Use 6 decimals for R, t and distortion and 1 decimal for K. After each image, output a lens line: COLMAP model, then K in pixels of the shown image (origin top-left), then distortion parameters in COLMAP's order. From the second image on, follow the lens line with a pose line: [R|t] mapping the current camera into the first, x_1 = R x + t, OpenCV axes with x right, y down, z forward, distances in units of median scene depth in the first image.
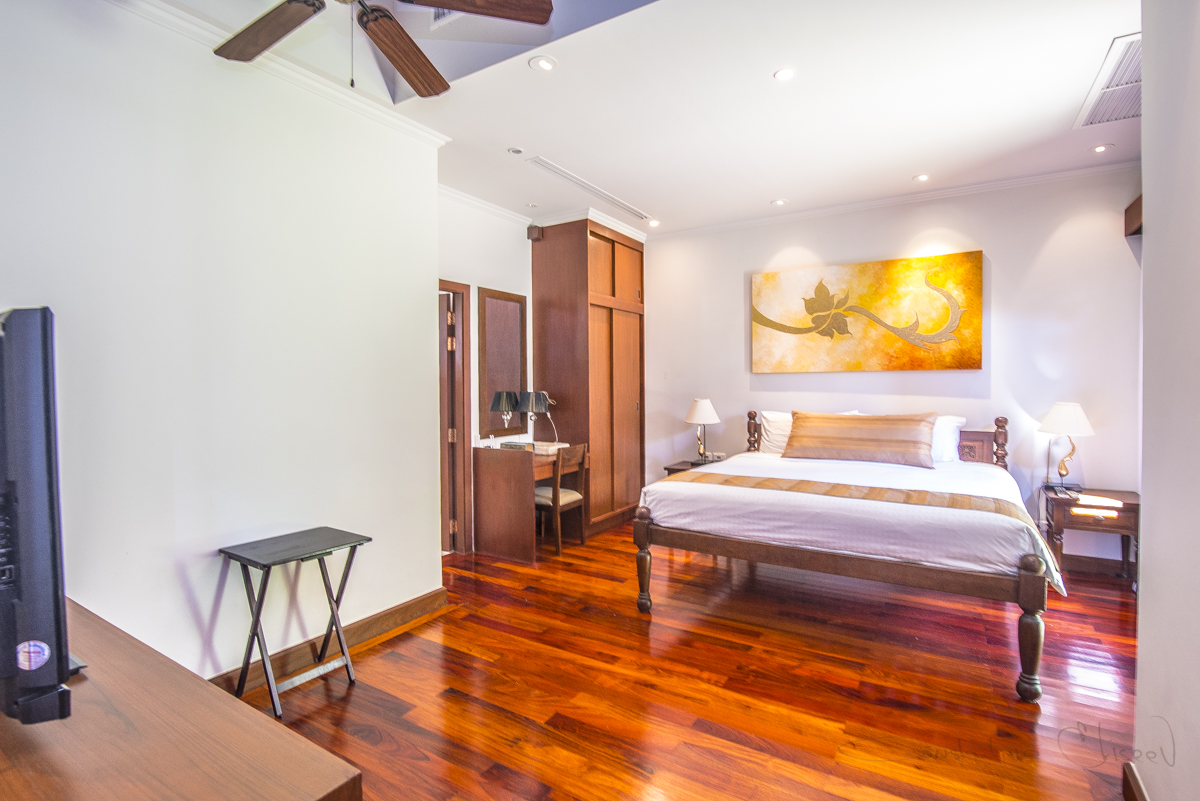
lens RADIAL K [[562.9, 0, 603.9], [0, 562.9, 398.0], [0, 0, 1]] dist [-0.019169, 0.000647]
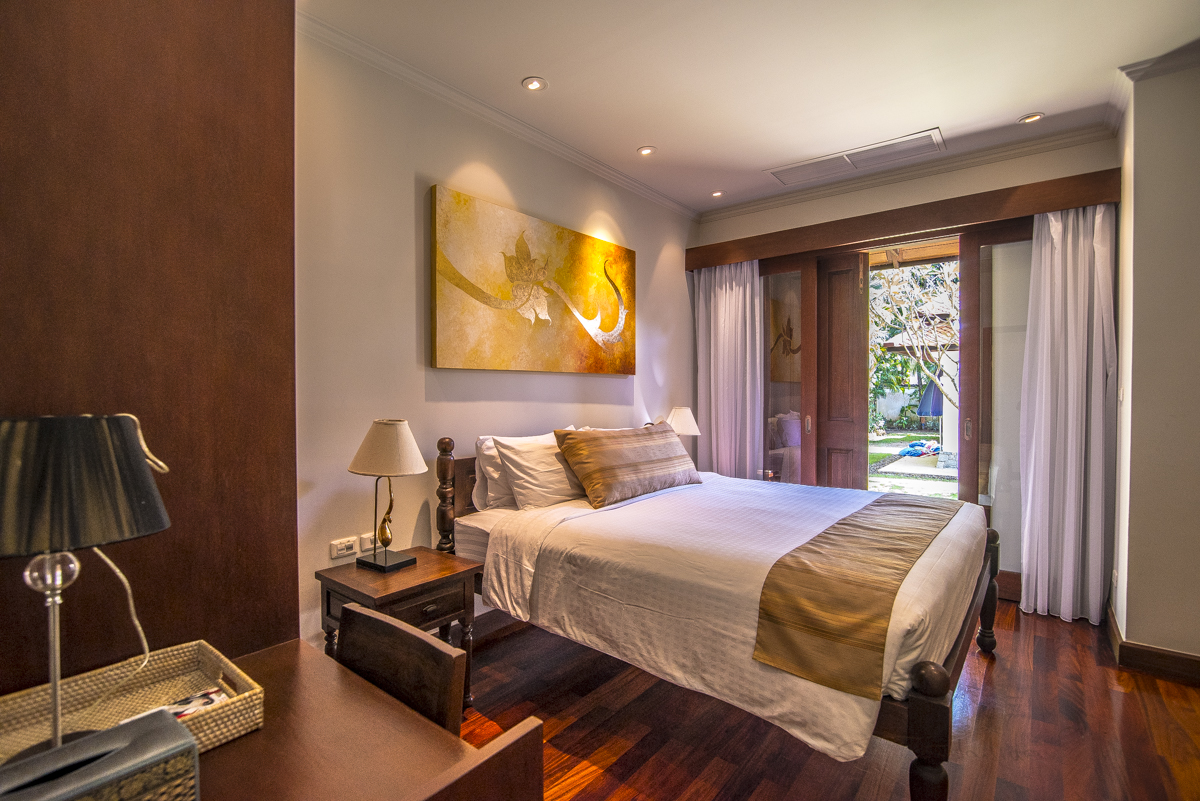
lens RADIAL K [[562.9, 0, 598.8], [0, 562.9, 404.2], [0, 0, 1]] dist [-0.019169, 0.000647]
pose [[0.135962, -0.014700, 0.990605, -0.273898], [0.029087, 0.999518, 0.010841, -0.011783], [-0.990287, 0.027340, 0.136324, 0.853947]]
